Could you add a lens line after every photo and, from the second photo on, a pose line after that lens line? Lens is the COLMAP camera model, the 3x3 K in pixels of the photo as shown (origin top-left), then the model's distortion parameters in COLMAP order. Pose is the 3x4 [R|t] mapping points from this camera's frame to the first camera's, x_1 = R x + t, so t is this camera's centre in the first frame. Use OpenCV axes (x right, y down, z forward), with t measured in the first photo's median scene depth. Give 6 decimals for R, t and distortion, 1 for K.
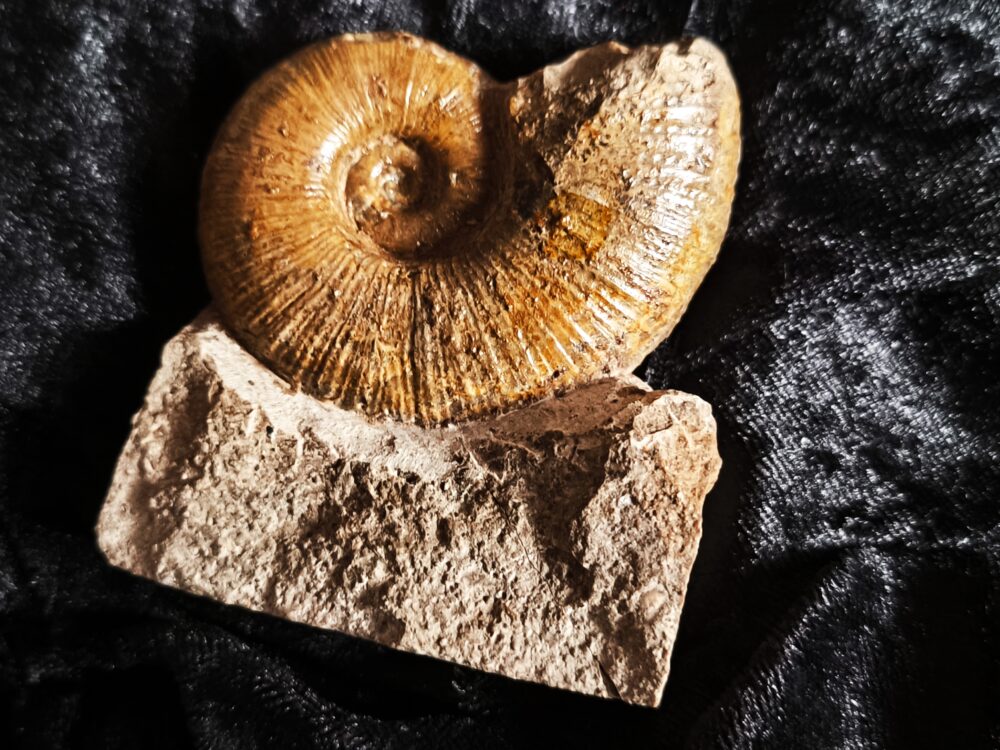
lens RADIAL K [[1461.2, 0, 500.0], [0, 1461.2, 375.0], [0, 0, 1]] dist [-0.021802, -0.035621]
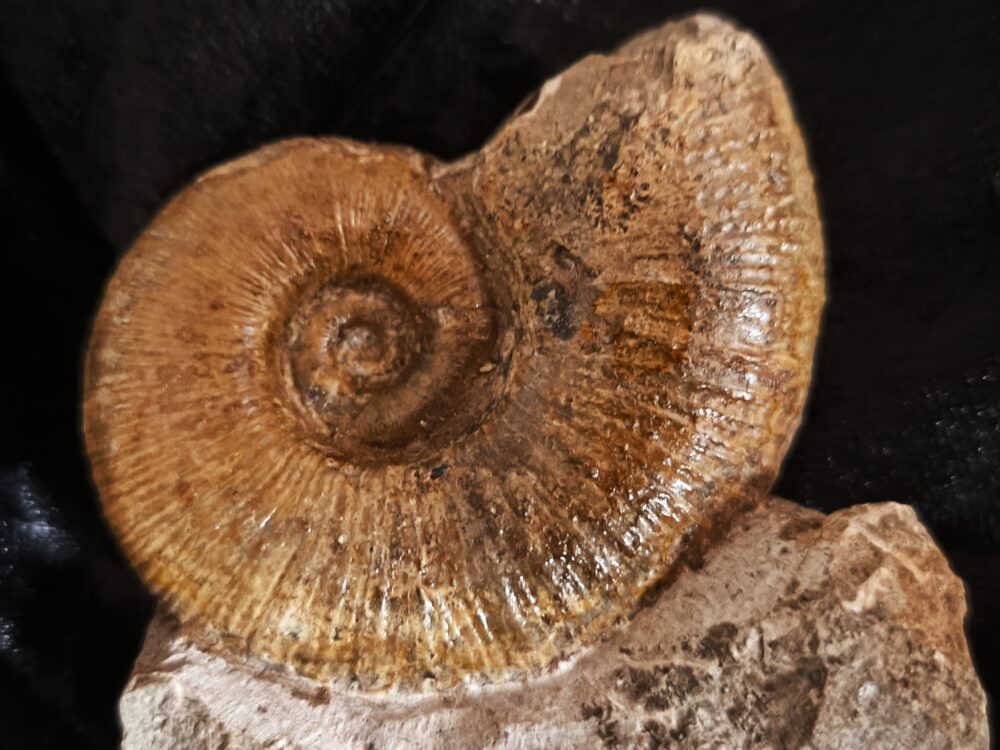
lens RADIAL K [[1552.8, 0, 500.0], [0, 1552.8, 375.0], [0, 0, 1]] dist [-0.100587, -0.076822]
pose [[0.940192, -0.329435, 0.086672, -0.080643], [0.332714, 0.942665, -0.026175, -0.084061], [-0.073080, 0.053446, 0.995893, 0.292738]]
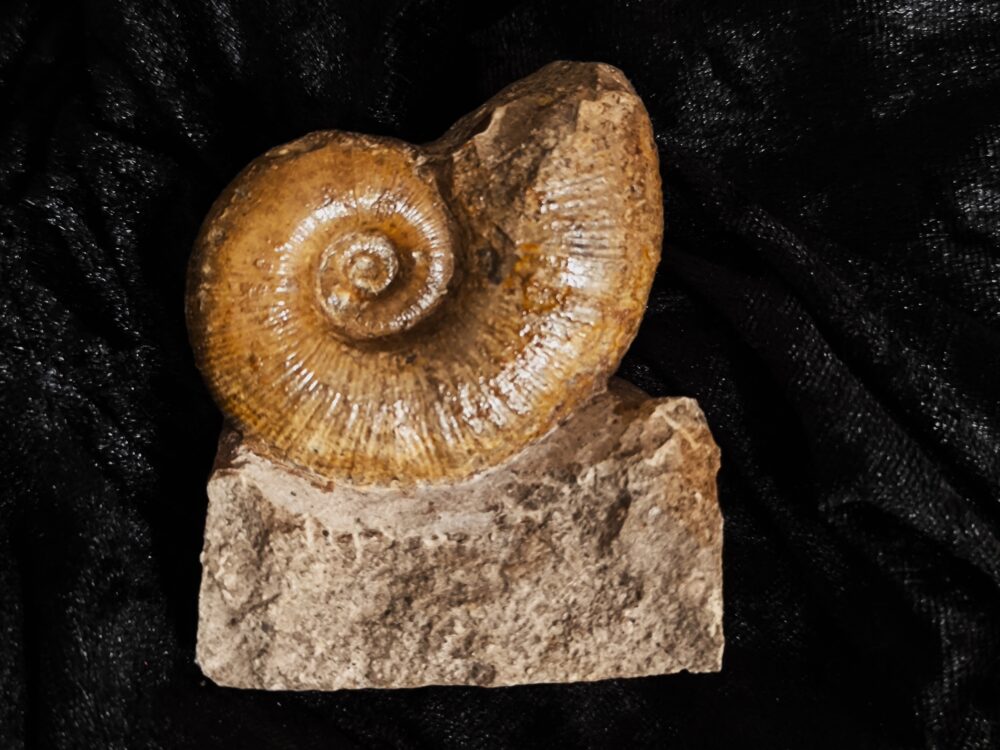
lens RADIAL K [[1461.2, 0, 500.0], [0, 1461.2, 375.0], [0, 0, 1]] dist [-0.021802, -0.035621]
pose [[0.958304, -0.271046, 0.090482, -0.098321], [0.250784, 0.949543, 0.188352, -0.249534], [-0.136968, -0.157807, 0.977925, -0.078496]]
